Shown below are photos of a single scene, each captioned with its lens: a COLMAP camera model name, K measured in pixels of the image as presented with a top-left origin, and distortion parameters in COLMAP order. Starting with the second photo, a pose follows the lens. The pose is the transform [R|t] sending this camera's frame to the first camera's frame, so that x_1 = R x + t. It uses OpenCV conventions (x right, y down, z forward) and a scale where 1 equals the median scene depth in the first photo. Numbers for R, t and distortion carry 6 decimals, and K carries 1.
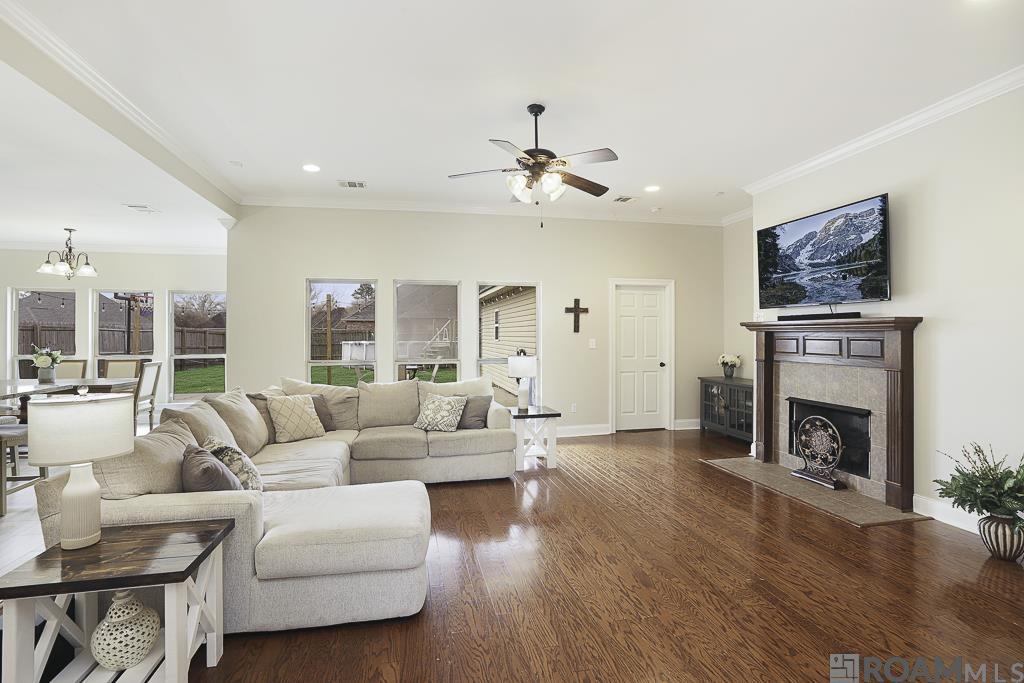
lens RADIAL K [[480.5, 0, 521.2], [0, 480.5, 324.9], [0, 0, 1]] dist [-0.017069, 0.002902]
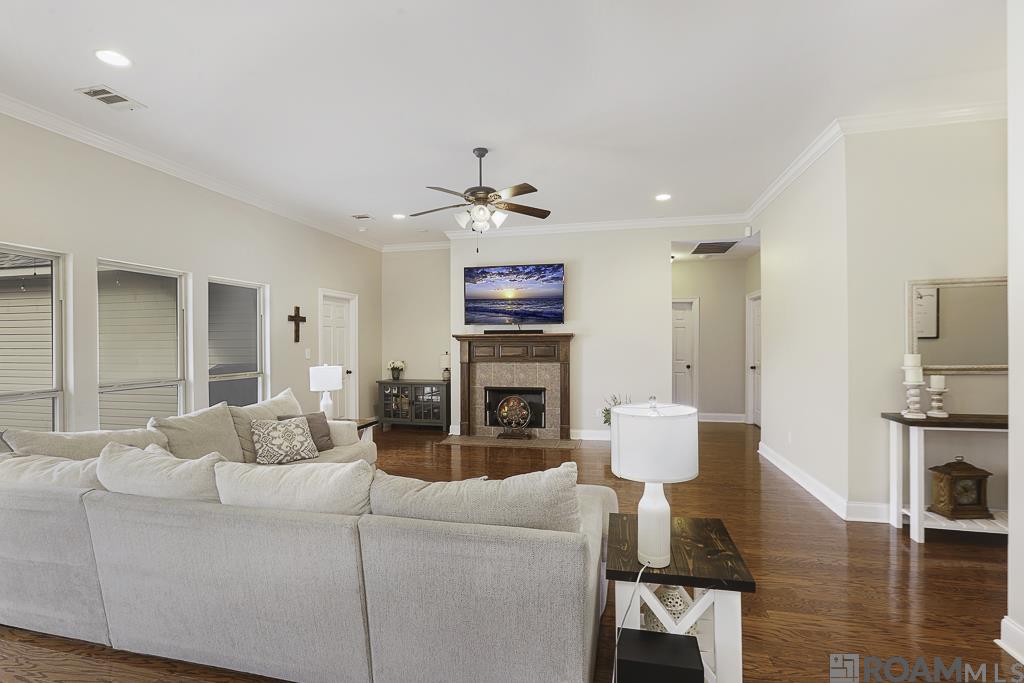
lens RADIAL K [[480.5, 0, 481.5], [0, 480.5, 345.1], [0, 0, 1]] dist [-0.017069, 0.002902]
pose [[0.471958, -0.003998, 0.881612, -0.690551], [-0.012621, 0.999857, 0.011291, 0.007447], [-0.881531, -0.016456, 0.471840, 0.305967]]
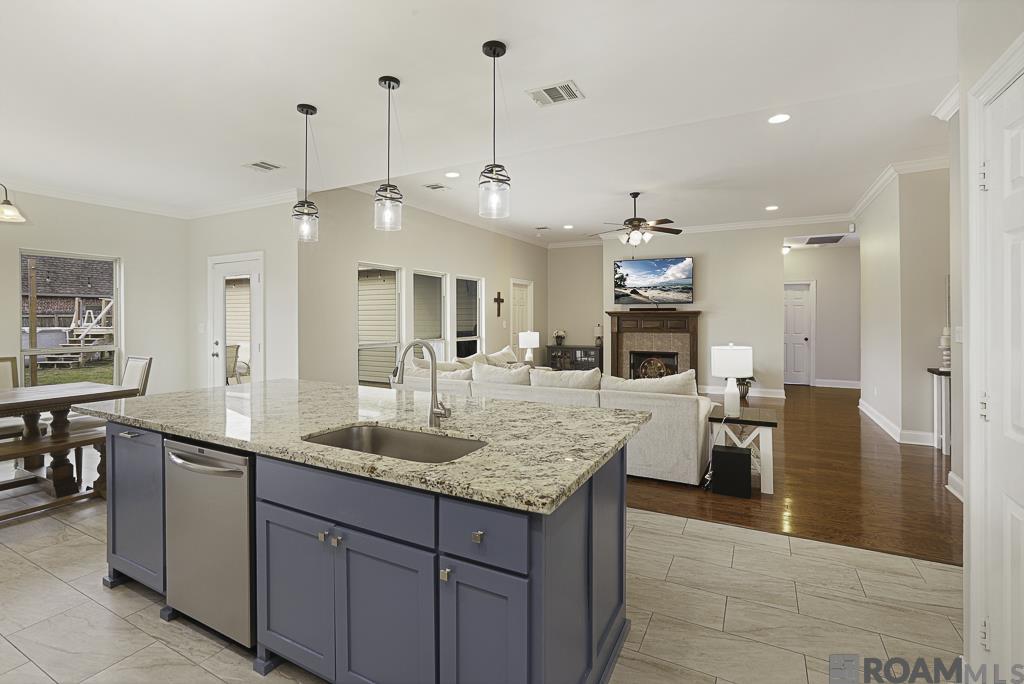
lens RADIAL K [[480.5, 0, 501.7], [0, 480.5, 310.6], [0, 0, 1]] dist [-0.017069, 0.002902]
pose [[0.650027, 0.013962, 0.759783, -1.174066], [-0.016414, 0.999856, -0.004330, 0.005278], [-0.759734, -0.009656, 0.650163, 0.132452]]
